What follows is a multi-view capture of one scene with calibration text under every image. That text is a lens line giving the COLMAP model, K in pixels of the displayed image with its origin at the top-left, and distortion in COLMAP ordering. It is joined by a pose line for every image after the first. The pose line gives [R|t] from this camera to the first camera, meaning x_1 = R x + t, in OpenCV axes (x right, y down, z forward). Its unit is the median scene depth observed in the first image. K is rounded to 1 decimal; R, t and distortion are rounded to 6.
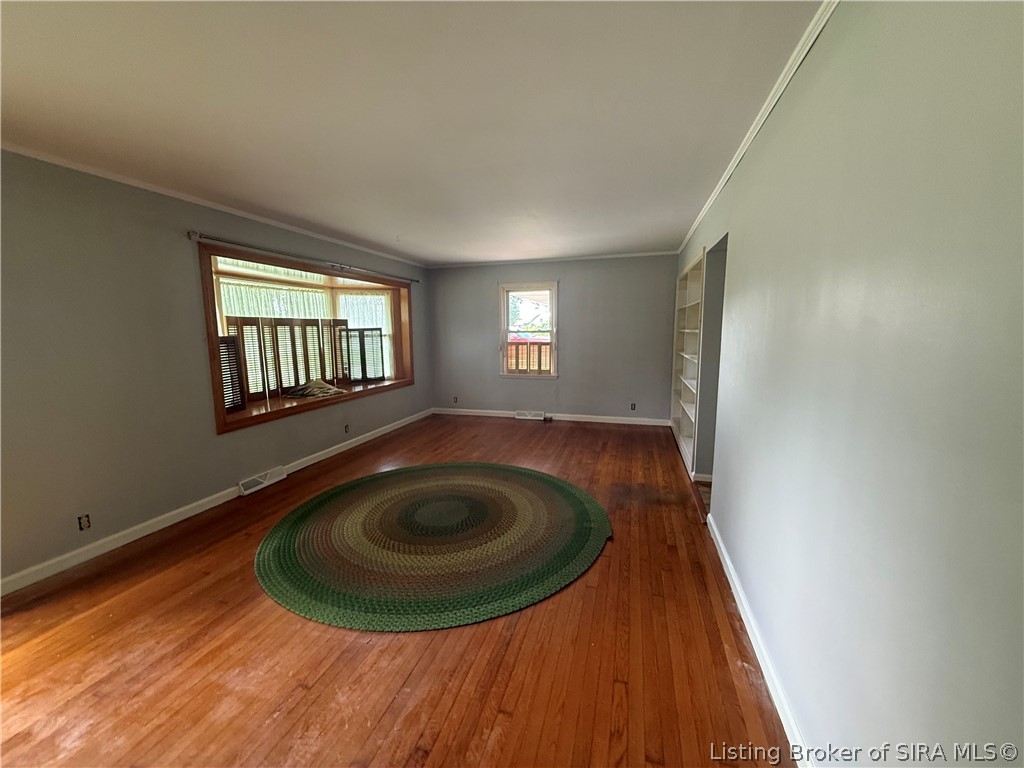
lens RADIAL K [[408.8, 0, 509.7], [0, 408.8, 388.1], [0, 0, 1]] dist [-0.003175, -0.000199]
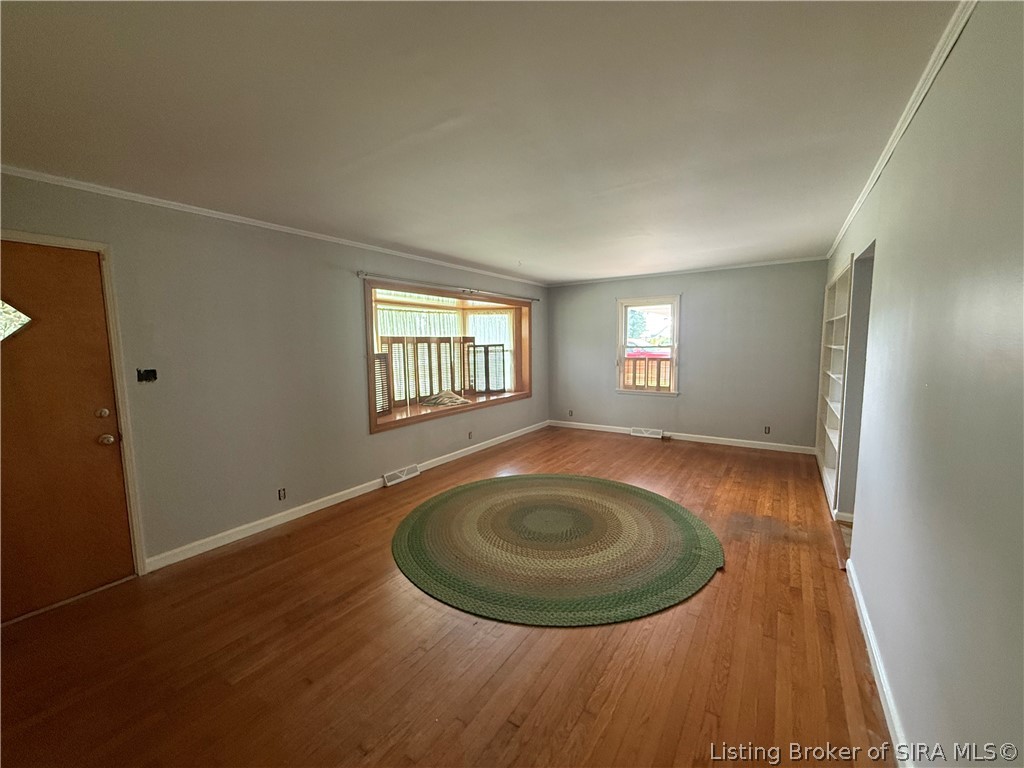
lens RADIAL K [[408.8, 0, 508.3], [0, 408.8, 387.5], [0, 0, 1]] dist [-0.003175, -0.000199]
pose [[0.955409, 0.026820, -0.294066, 0.025511], [-0.035545, 0.999071, -0.024365, -0.007770], [0.293139, 0.033731, 0.955474, -0.038795]]
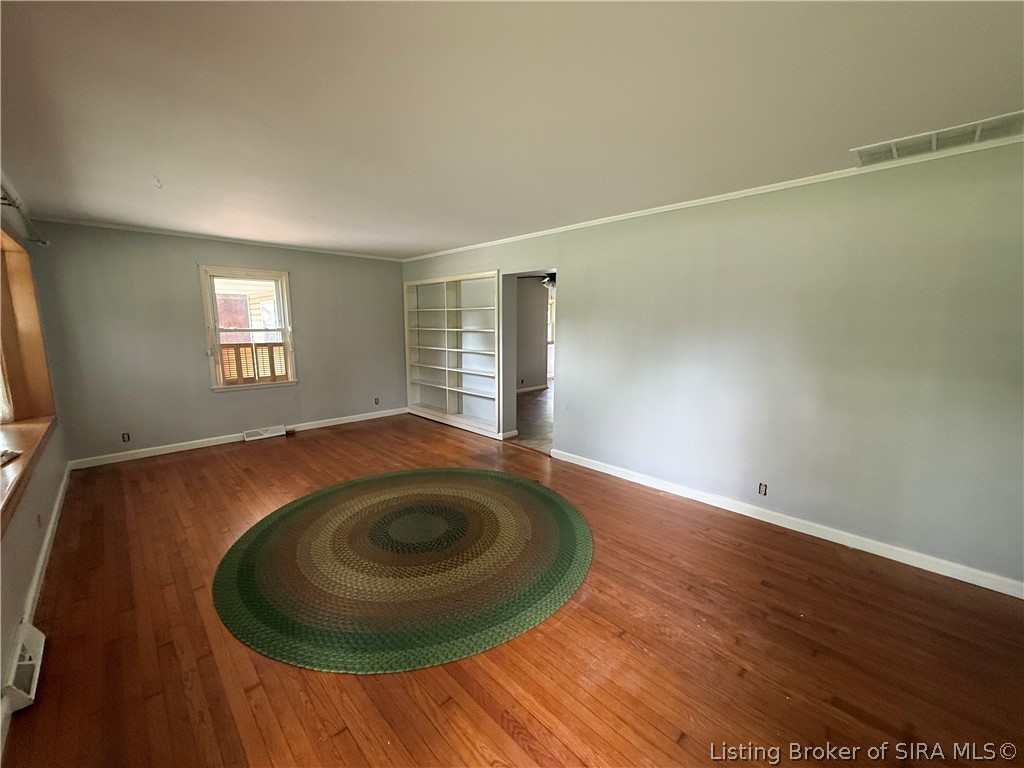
lens RADIAL K [[408.8, 0, 512.9], [0, 408.8, 386.0], [0, 0, 1]] dist [-0.003175, -0.000199]
pose [[0.475770, -0.123757, 0.870820, -0.584205], [0.119010, 0.990005, 0.075674, -0.040887], [-0.871481, 0.067633, 0.485743, 0.236313]]
